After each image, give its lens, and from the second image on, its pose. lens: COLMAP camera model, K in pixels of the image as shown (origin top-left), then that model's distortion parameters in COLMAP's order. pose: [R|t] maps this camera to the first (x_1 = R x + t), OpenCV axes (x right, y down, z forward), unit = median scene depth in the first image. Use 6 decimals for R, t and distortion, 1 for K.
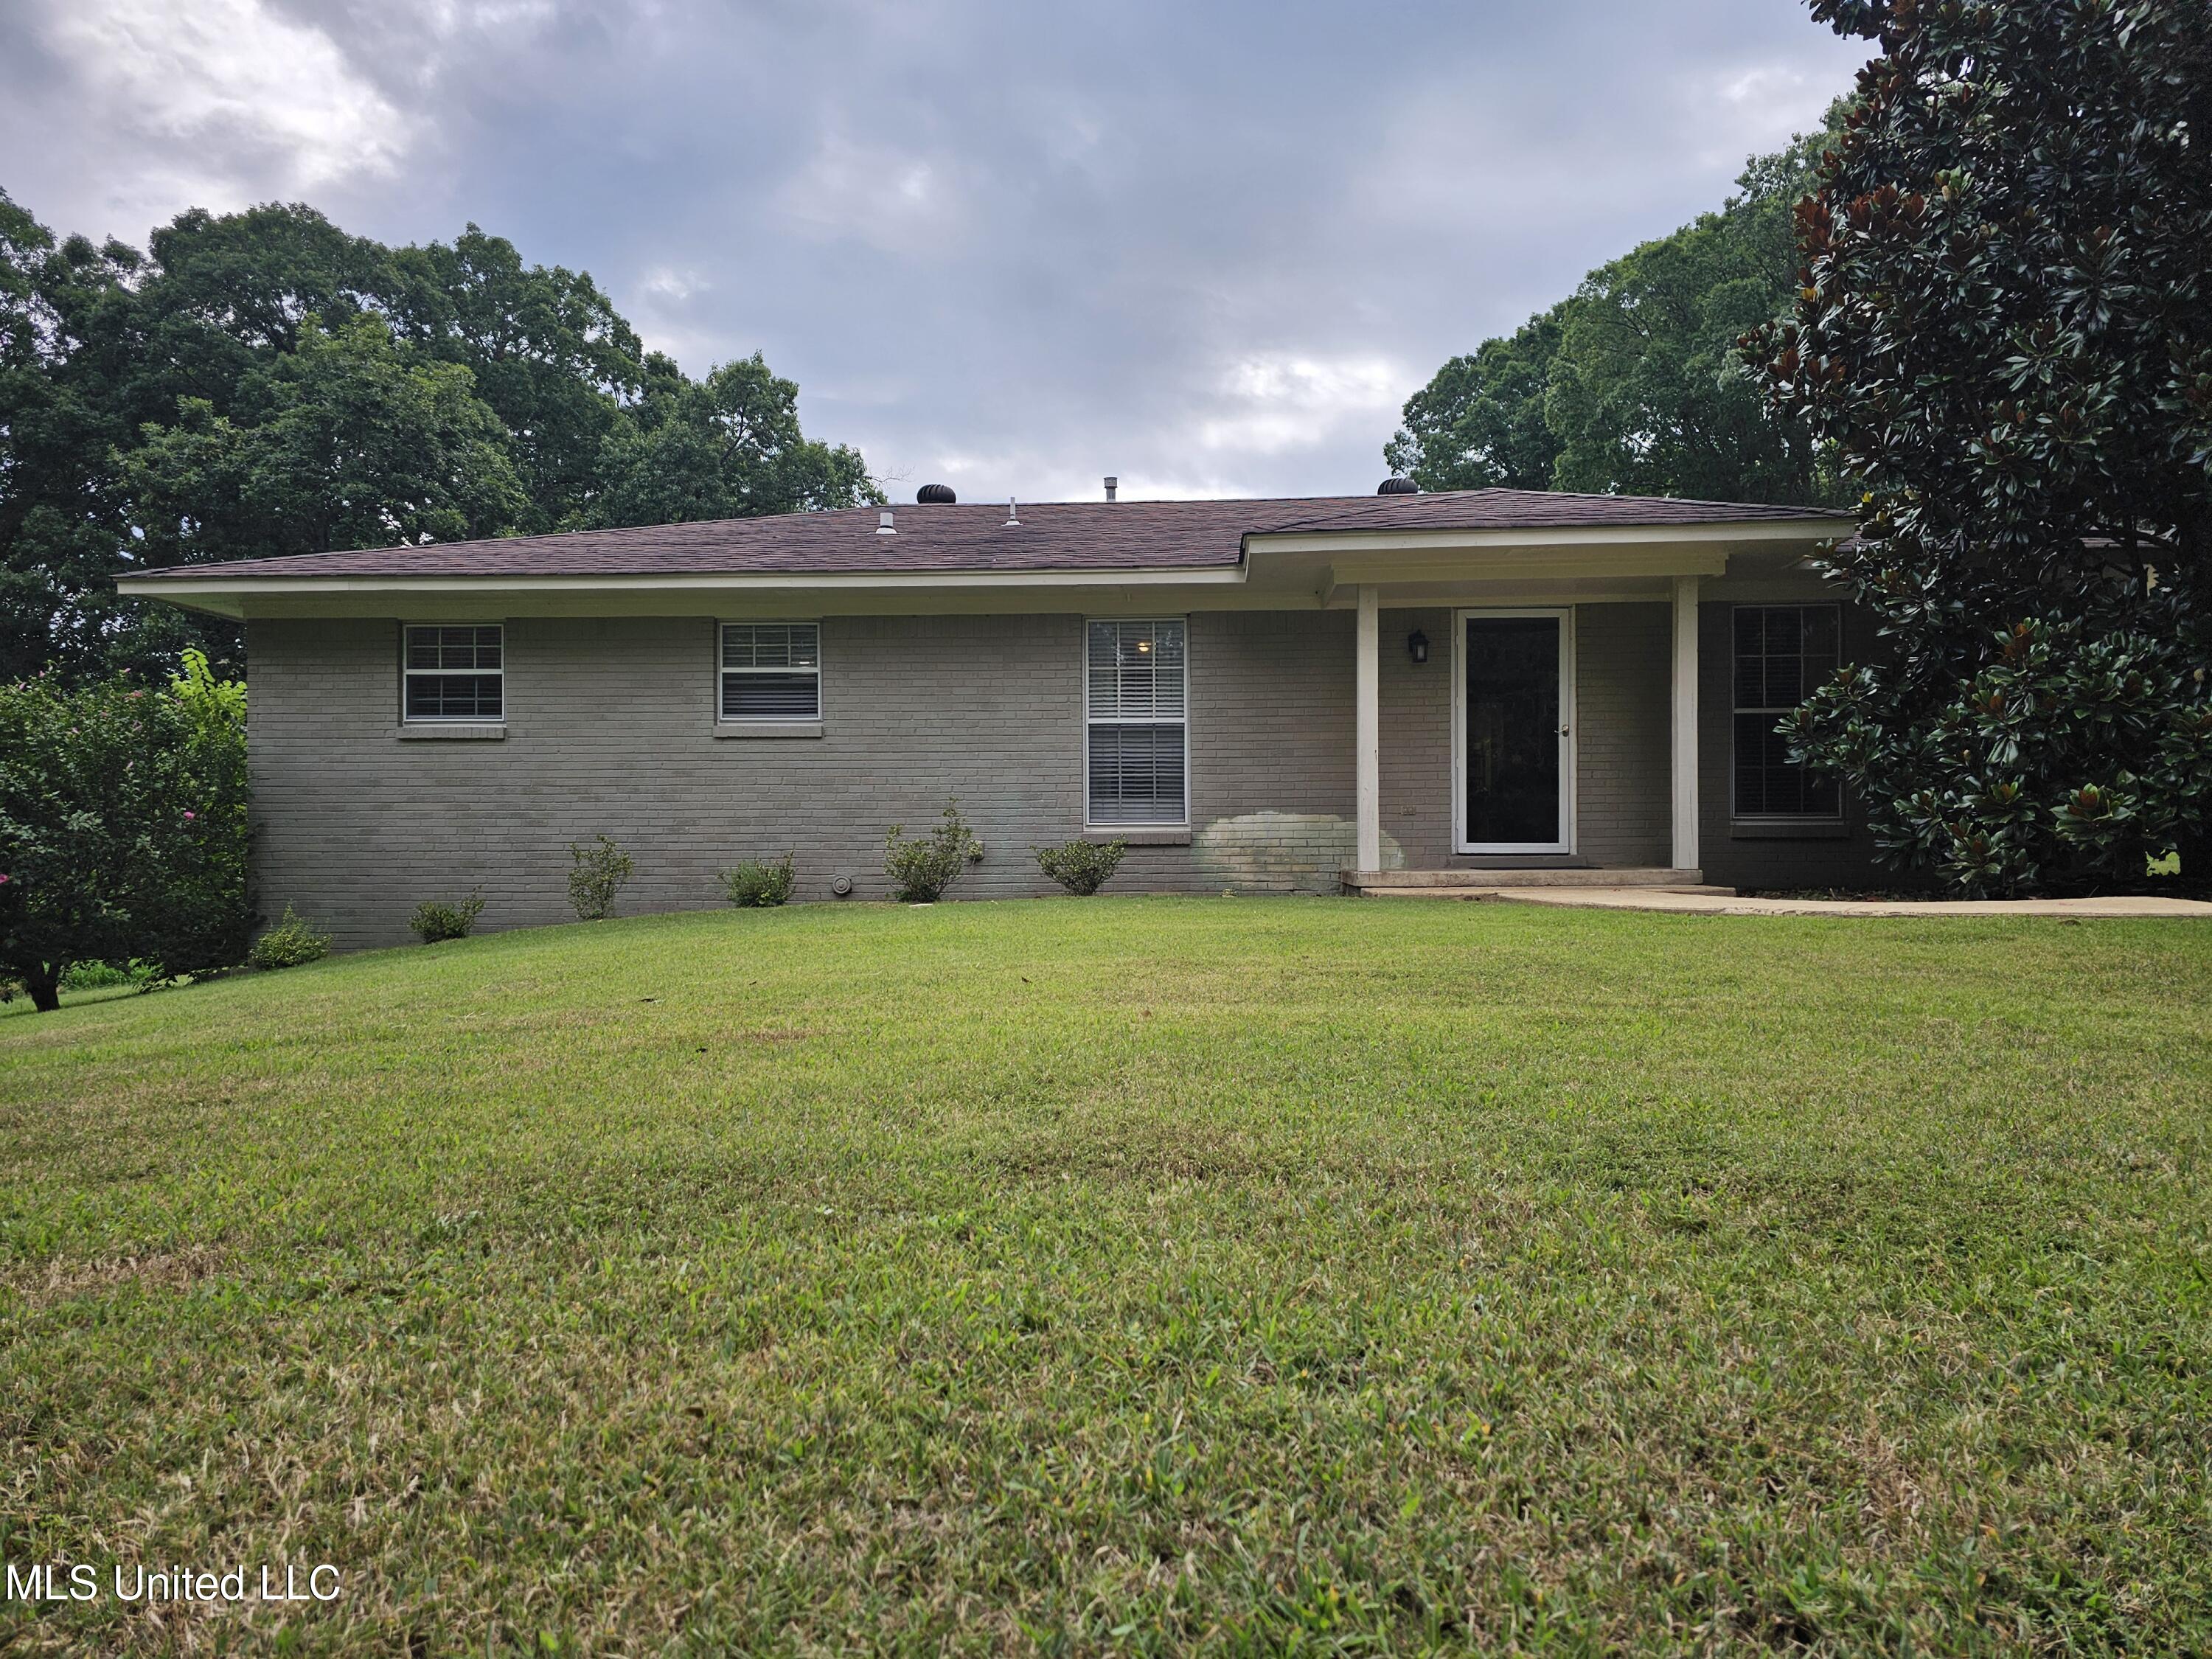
lens RADIAL K [[1459.7, 0, 1106.0], [0, 1459.7, 829.5], [0, 0, 1]] dist [0.034982, -0.027945]
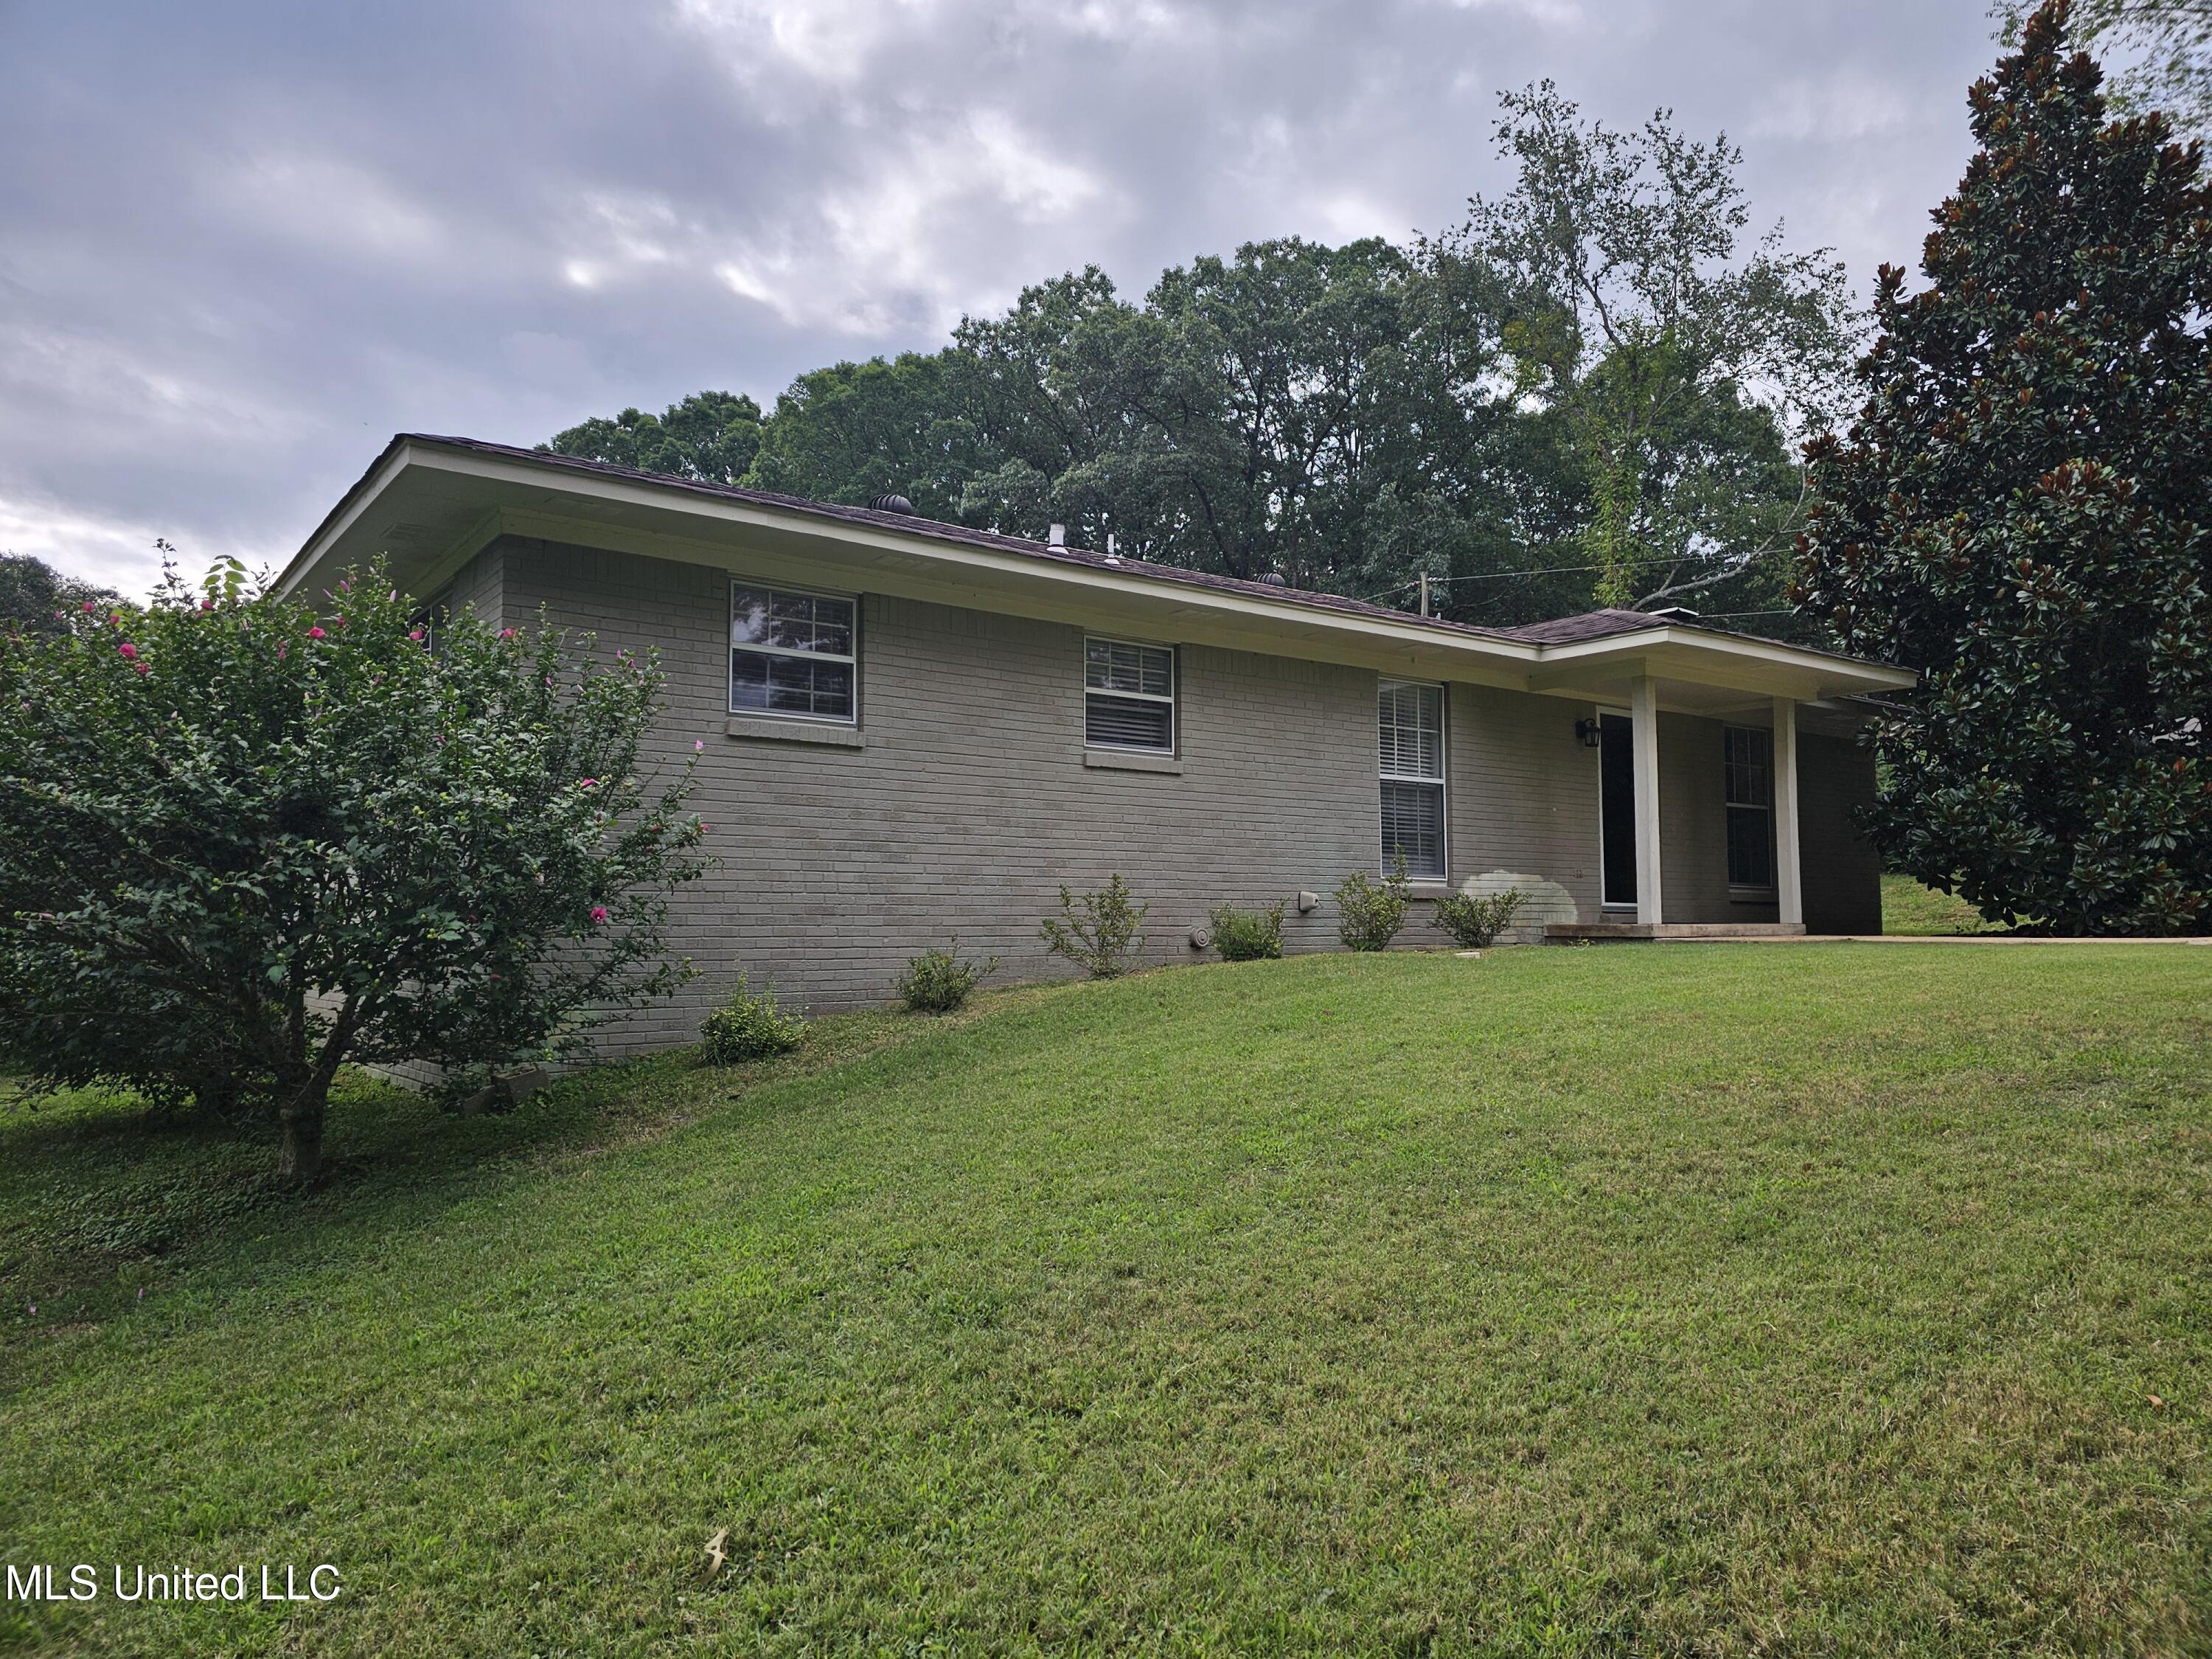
lens RADIAL K [[1459.7, 0, 1106.0], [0, 1459.7, 829.5], [0, 0, 1]] dist [0.034982, -0.027945]
pose [[0.773150, 0.046289, 0.632532, -0.792642], [-0.011515, 0.998193, -0.058973, 0.024708], [-0.634119, 0.038312, 0.772286, 0.328488]]
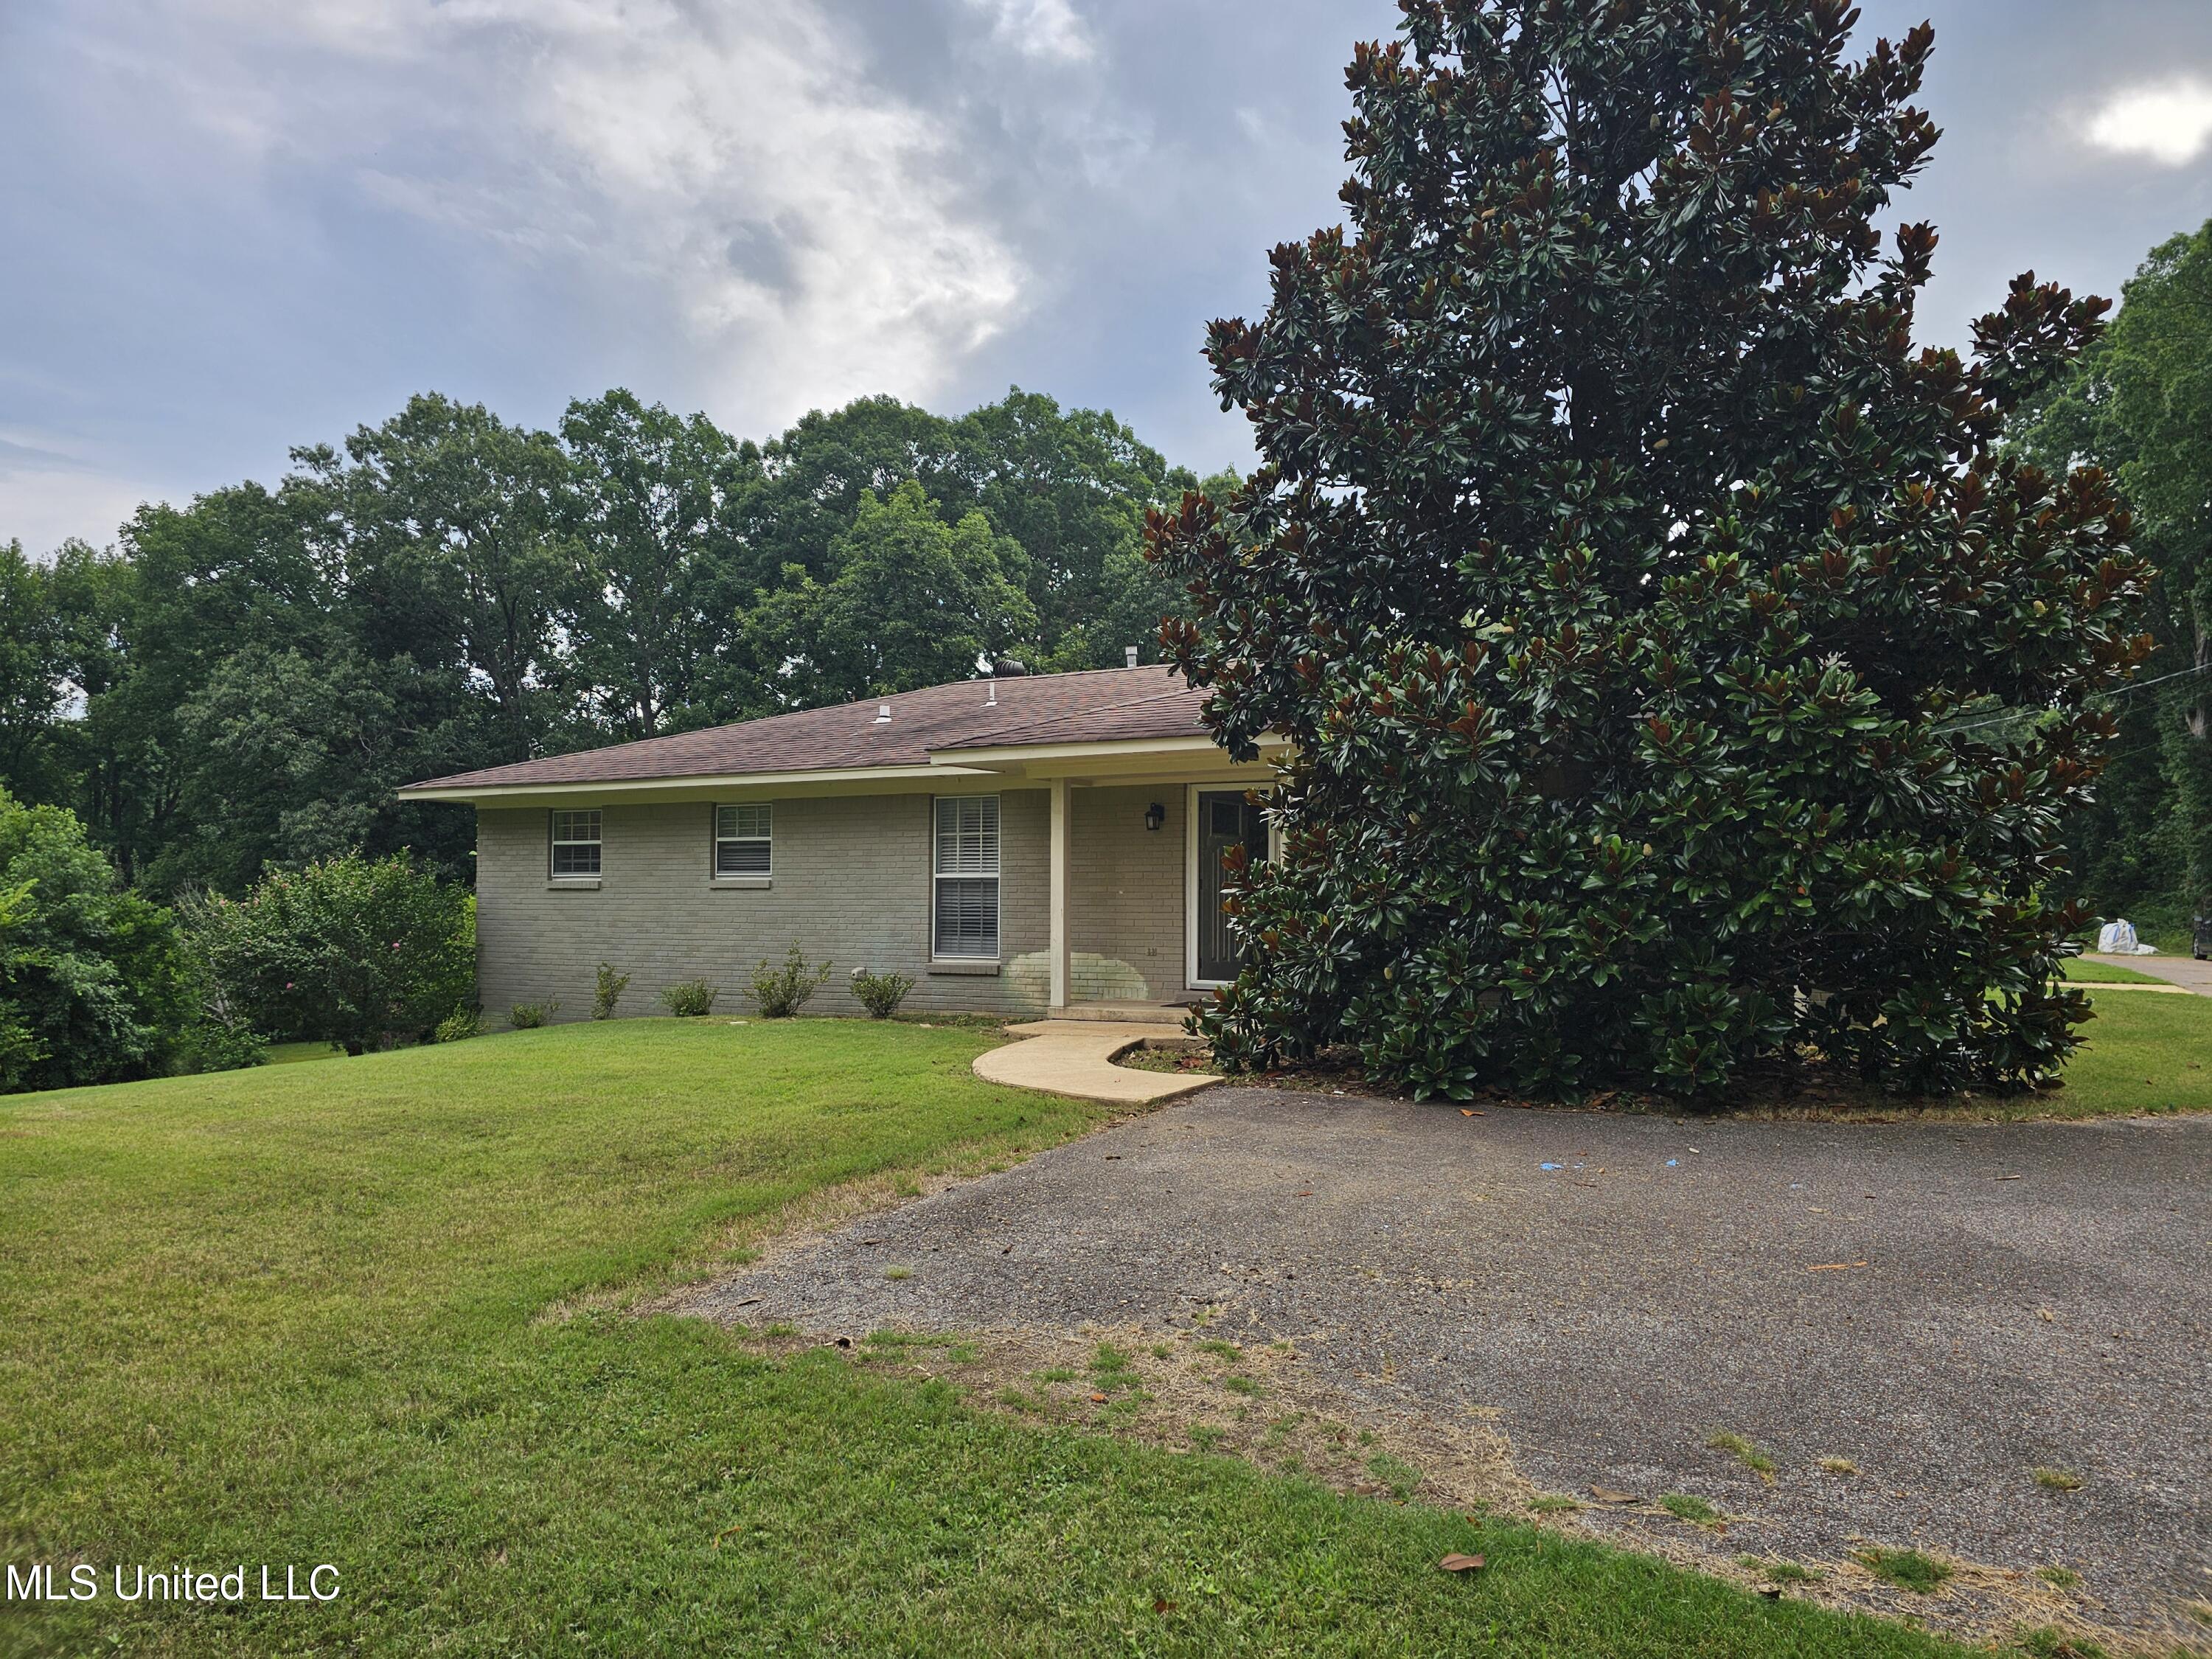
lens RADIAL K [[1459.7, 0, 1106.0], [0, 1459.7, 829.5], [0, 0, 1]] dist [0.034982, -0.027945]
pose [[0.903510, -0.016612, -0.428245, 0.666444], [0.001826, 0.999389, -0.034913, -0.068638], [0.428563, 0.030762, 0.902988, -0.098493]]
